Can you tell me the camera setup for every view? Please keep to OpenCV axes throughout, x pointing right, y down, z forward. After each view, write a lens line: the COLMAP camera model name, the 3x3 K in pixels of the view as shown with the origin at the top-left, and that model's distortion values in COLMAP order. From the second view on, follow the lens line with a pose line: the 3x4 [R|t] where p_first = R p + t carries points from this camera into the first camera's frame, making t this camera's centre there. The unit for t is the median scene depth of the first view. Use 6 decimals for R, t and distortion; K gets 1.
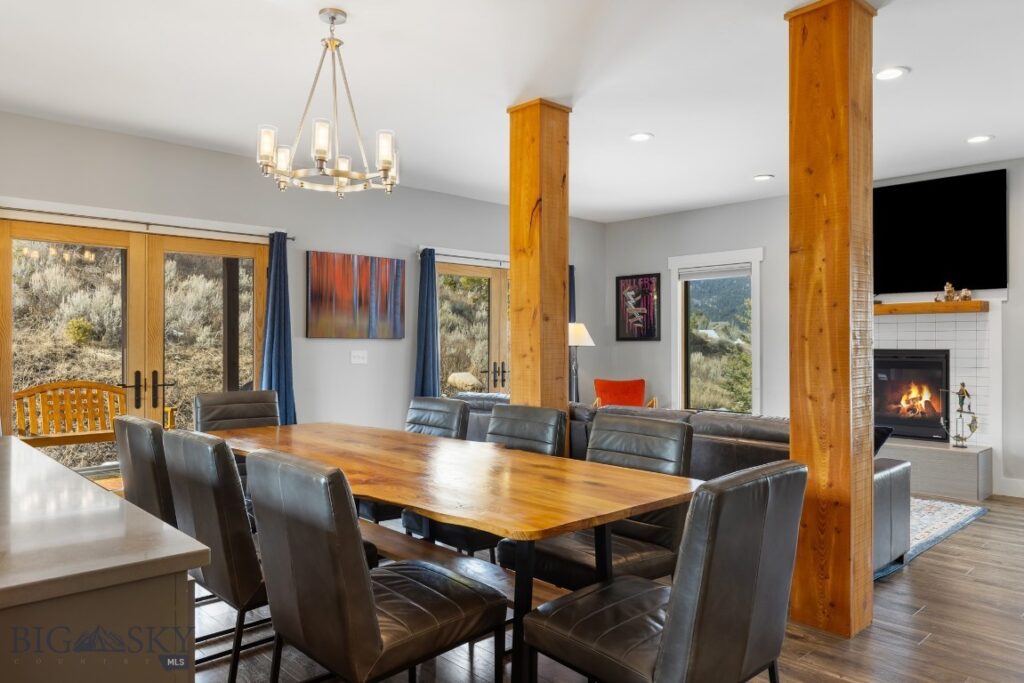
lens RADIAL K [[709.8, 0, 512.0], [0, 709.8, 341.7], [0, 0, 1]] dist [0.000374, 0.003715]
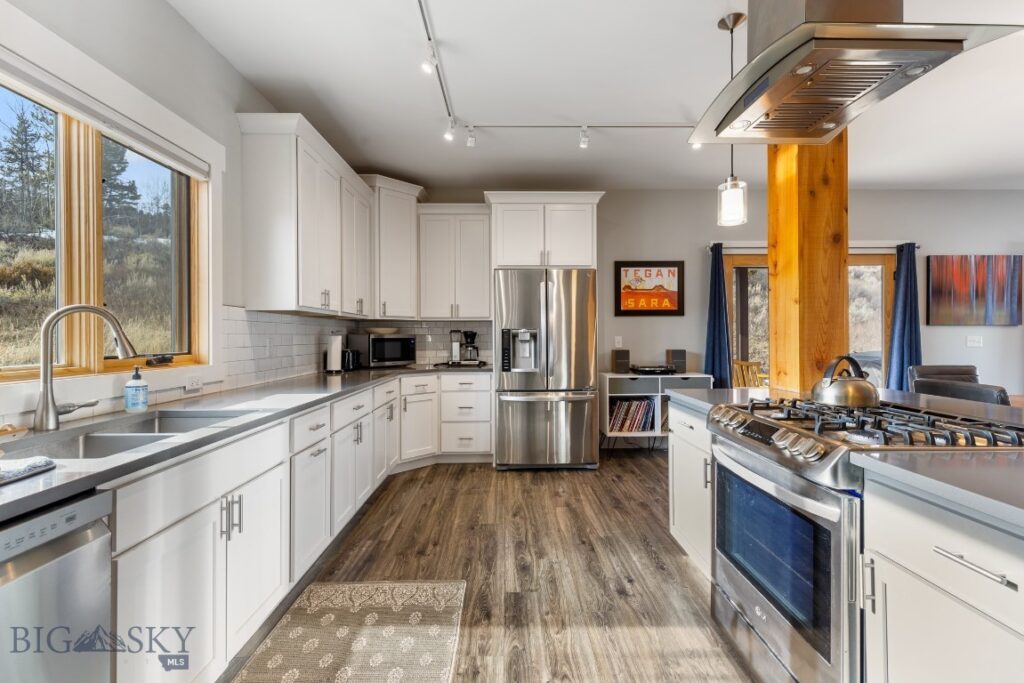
lens RADIAL K [[461.6, 0, 512.8], [0, 461.6, 334.3], [0, 0, 1]] dist [0.007744, -0.001235]
pose [[0.735030, -0.003970, -0.678023, -0.261897], [0.003944, 0.999991, -0.001580, 0.008717], [0.678024, -0.001513, 0.735039, -0.096427]]
